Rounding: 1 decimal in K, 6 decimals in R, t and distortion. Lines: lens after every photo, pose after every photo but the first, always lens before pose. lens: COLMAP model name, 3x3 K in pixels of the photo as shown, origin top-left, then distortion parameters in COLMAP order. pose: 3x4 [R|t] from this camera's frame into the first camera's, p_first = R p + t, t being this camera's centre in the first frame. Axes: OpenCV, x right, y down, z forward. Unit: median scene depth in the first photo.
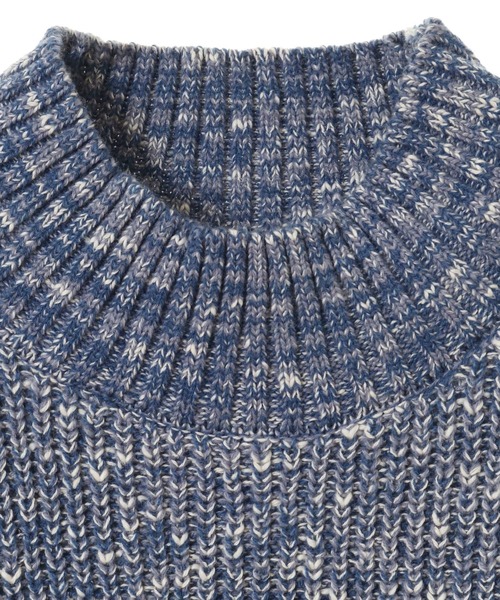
lens RADIAL K [[1118.0, 0, 250.7], [0, 1118.0, 299.7], [0, 0, 1]] dist [-0.081549, 0.000000]
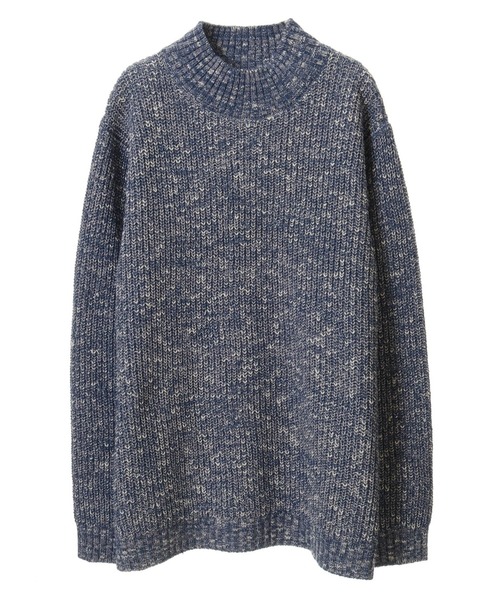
lens RADIAL K [[975.0, 0, 248.5], [0, 975.0, 300.3], [0, 0, 1]] dist [-0.041453, 0.000000]
pose [[0.992603, 0.024462, -0.118920, 0.464406], [-0.019243, 0.998809, 0.044834, 0.640056], [0.119875, -0.042214, 0.991891, -2.662697]]
